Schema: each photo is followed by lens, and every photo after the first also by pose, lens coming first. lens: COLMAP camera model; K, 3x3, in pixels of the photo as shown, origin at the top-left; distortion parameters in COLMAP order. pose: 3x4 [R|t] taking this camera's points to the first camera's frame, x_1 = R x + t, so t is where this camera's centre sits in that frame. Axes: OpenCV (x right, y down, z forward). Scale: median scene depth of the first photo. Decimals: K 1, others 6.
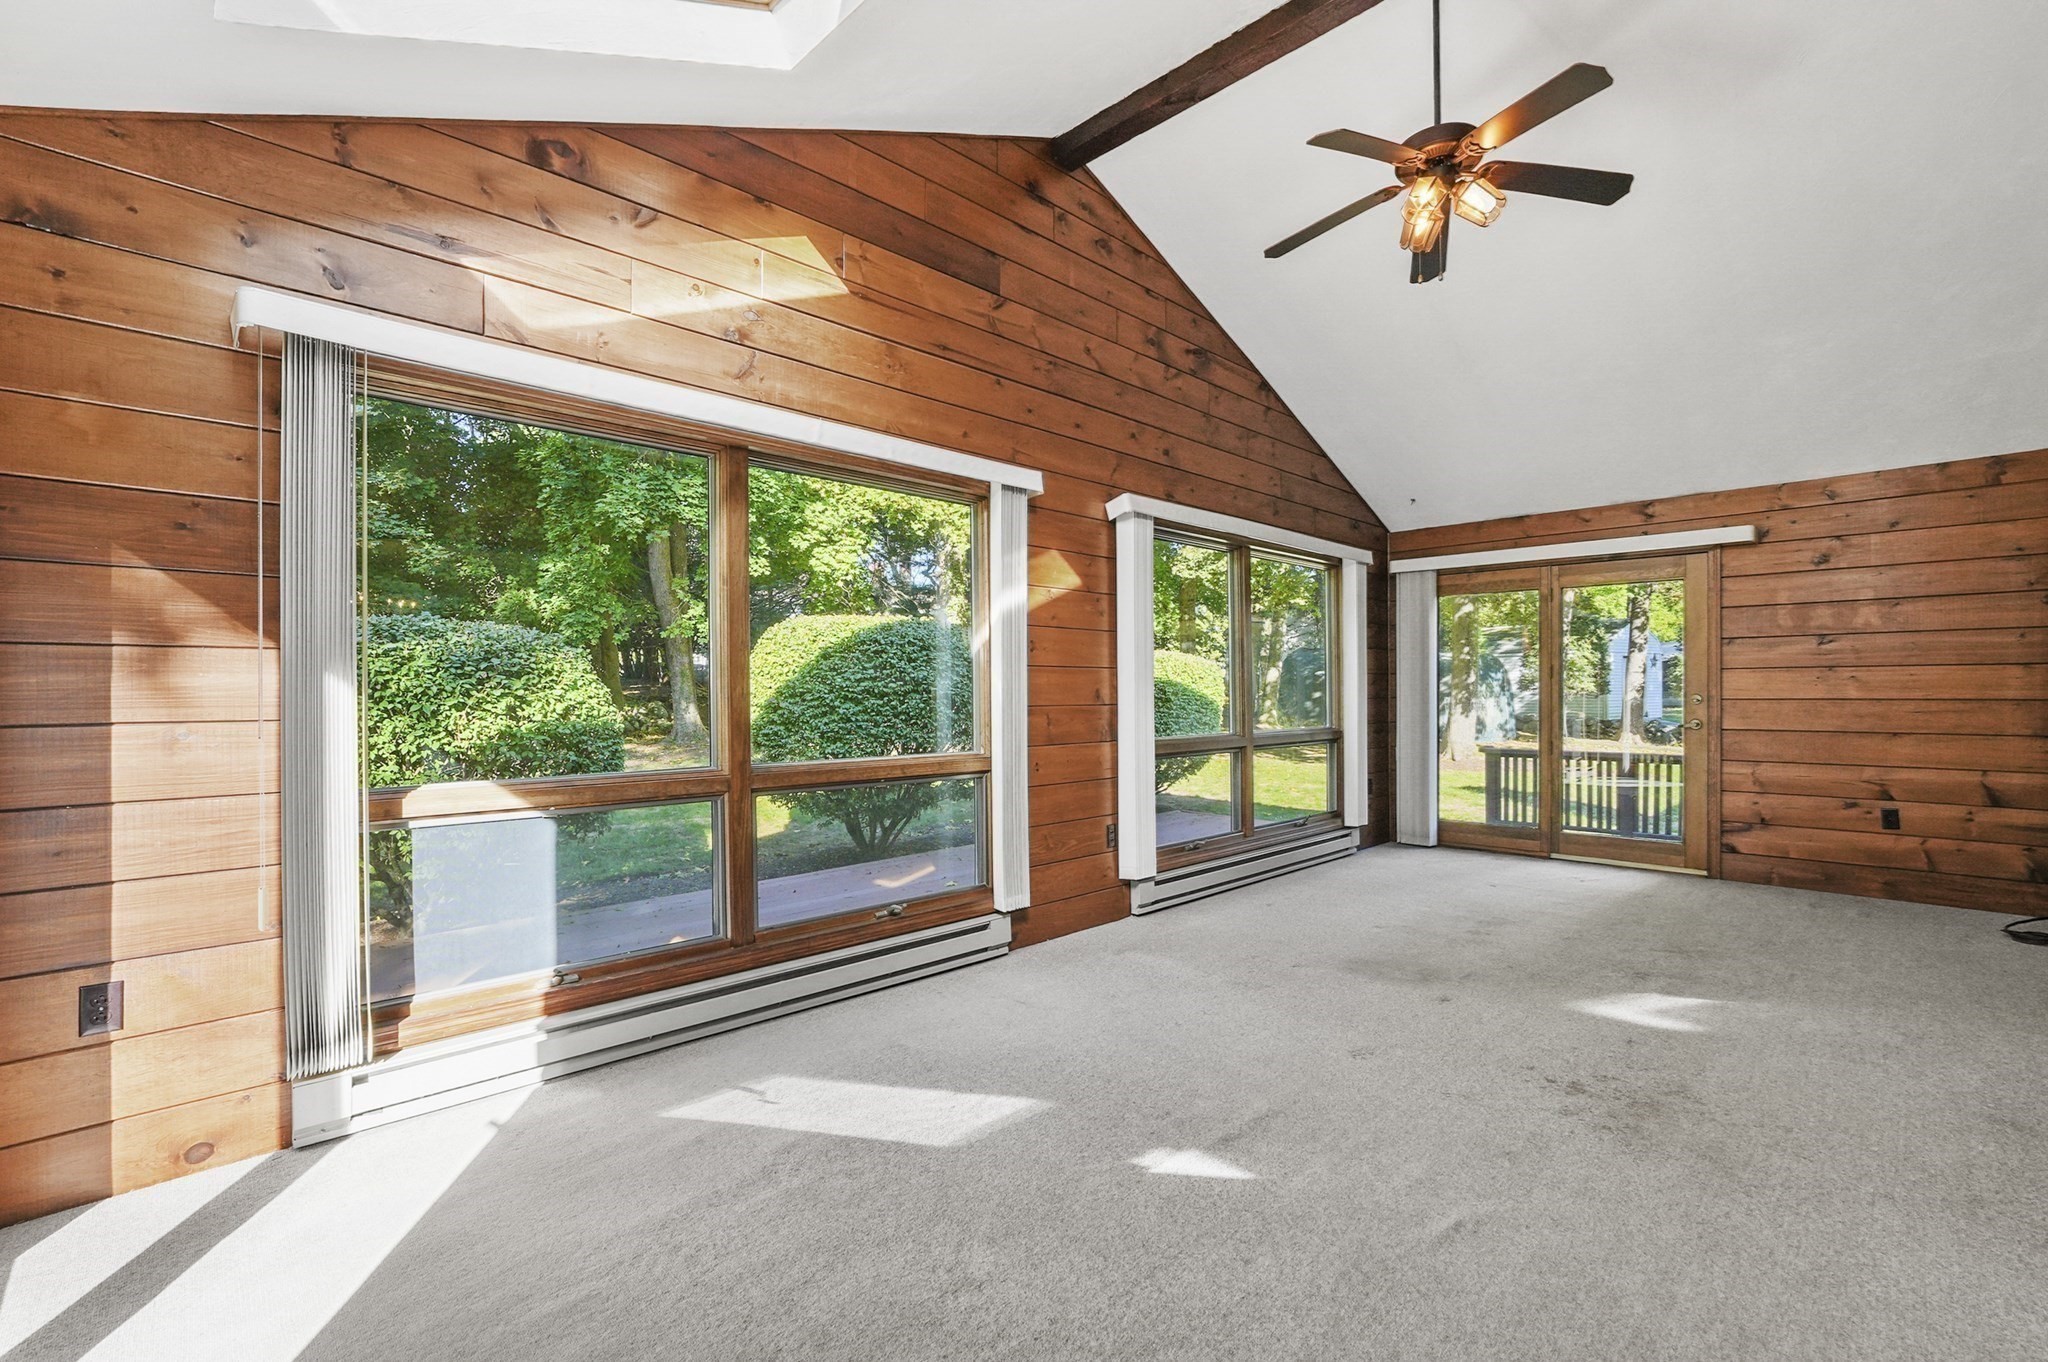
lens RADIAL K [[899.8, 0, 1042.4], [0, 899.8, 694.8], [0, 0, 1]] dist [-0.030148, 0.006327]
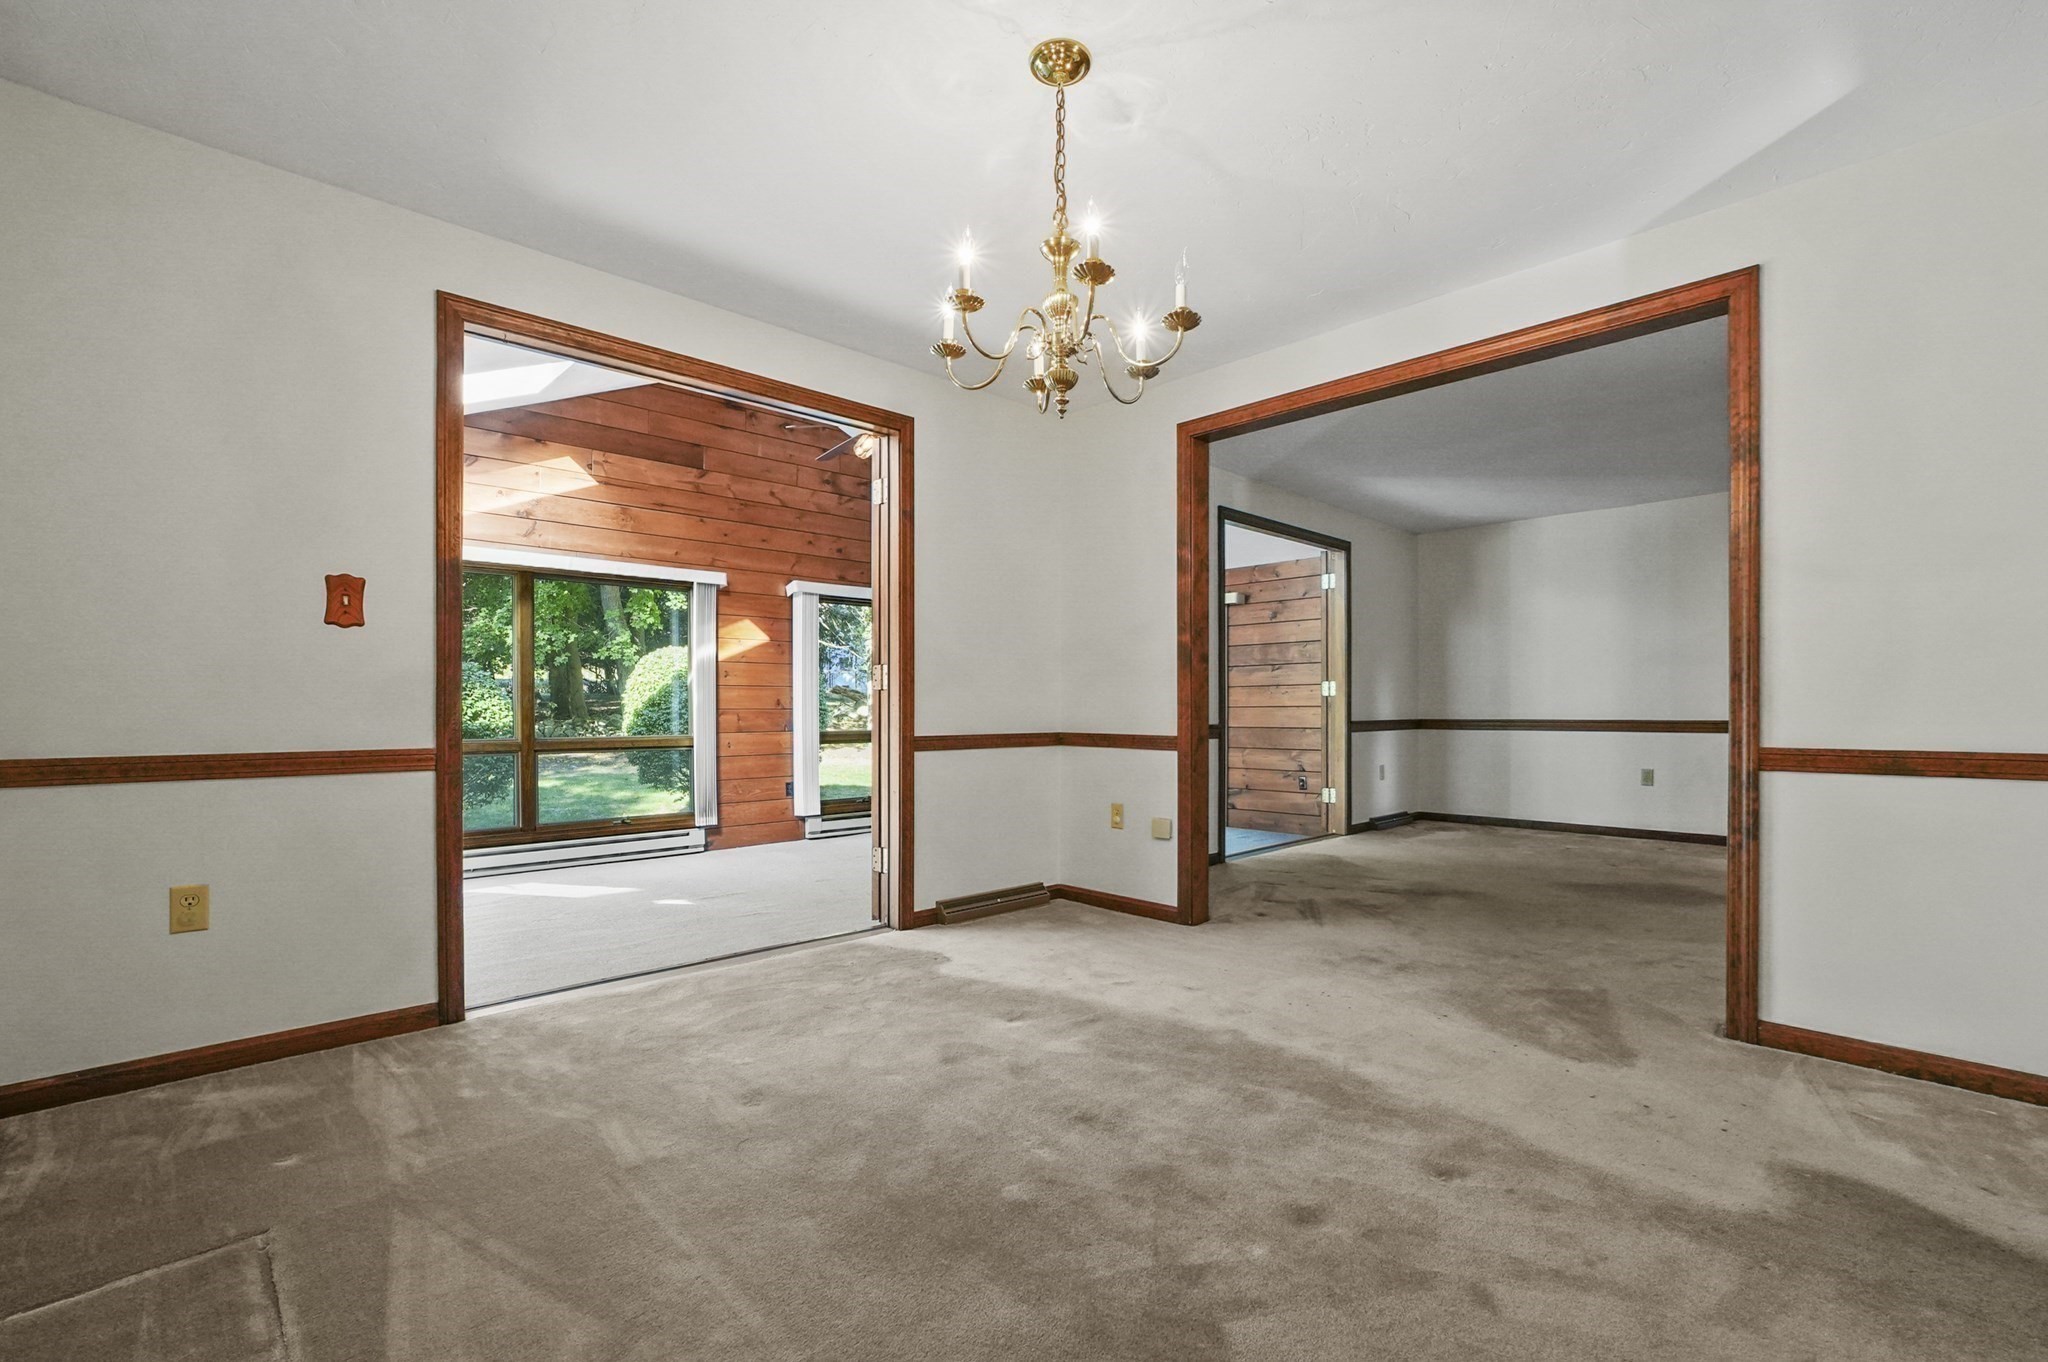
lens RADIAL K [[899.8, 0, 1029.2], [0, 899.8, 718.1], [0, 0, 1]] dist [-0.030148, 0.006327]
pose [[0.999891, 0.001271, -0.014714, 0.538617], [-0.001145, 0.999962, 0.008619, 0.012658], [0.014725, -0.008601, 0.999855, -0.631674]]
